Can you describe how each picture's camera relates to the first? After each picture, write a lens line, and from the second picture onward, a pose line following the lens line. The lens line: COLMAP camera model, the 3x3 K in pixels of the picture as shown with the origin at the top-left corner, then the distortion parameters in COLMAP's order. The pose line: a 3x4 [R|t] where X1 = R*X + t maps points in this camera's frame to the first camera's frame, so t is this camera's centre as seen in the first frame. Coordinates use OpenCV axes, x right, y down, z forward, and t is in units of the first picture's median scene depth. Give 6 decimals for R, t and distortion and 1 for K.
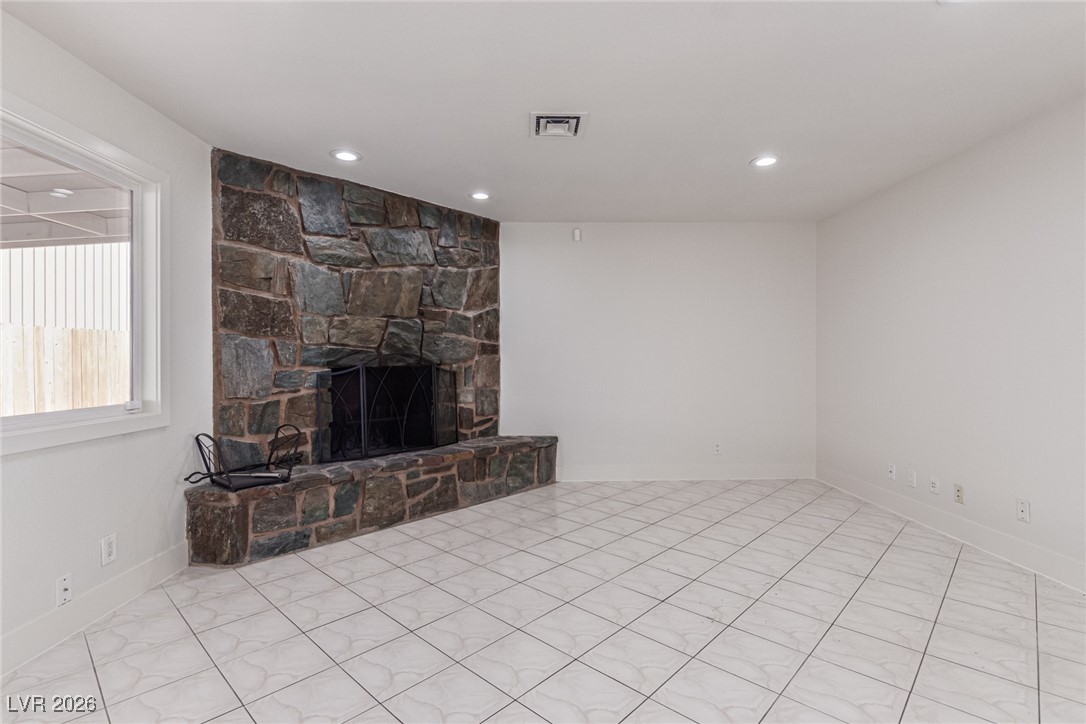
lens RADIAL K [[515.6, 0, 542.0], [0, 515.6, 360.2], [0, 0, 1]] dist [0.010330, -0.002837]
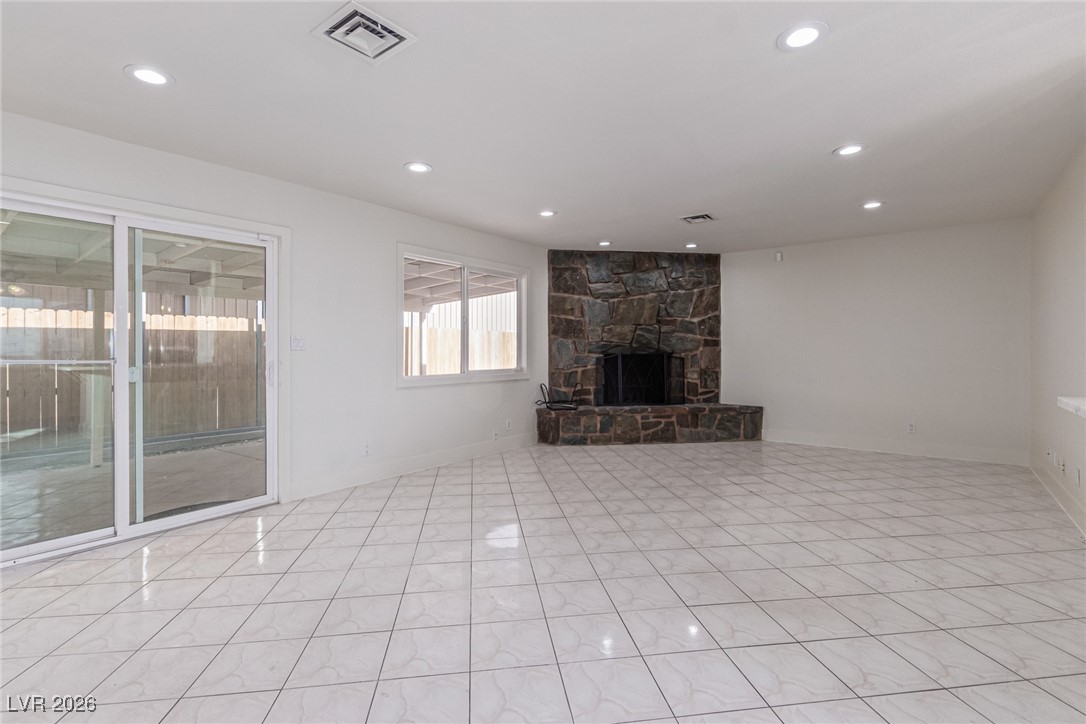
lens RADIAL K [[515.6, 0, 547.9], [0, 515.6, 362.7], [0, 0, 1]] dist [0.010330, -0.002837]
pose [[0.792093, 0.020311, -0.610062, 0.518774], [-0.003007, 0.999564, 0.029375, -0.008512], [0.610392, -0.021433, 0.791809, -0.534645]]
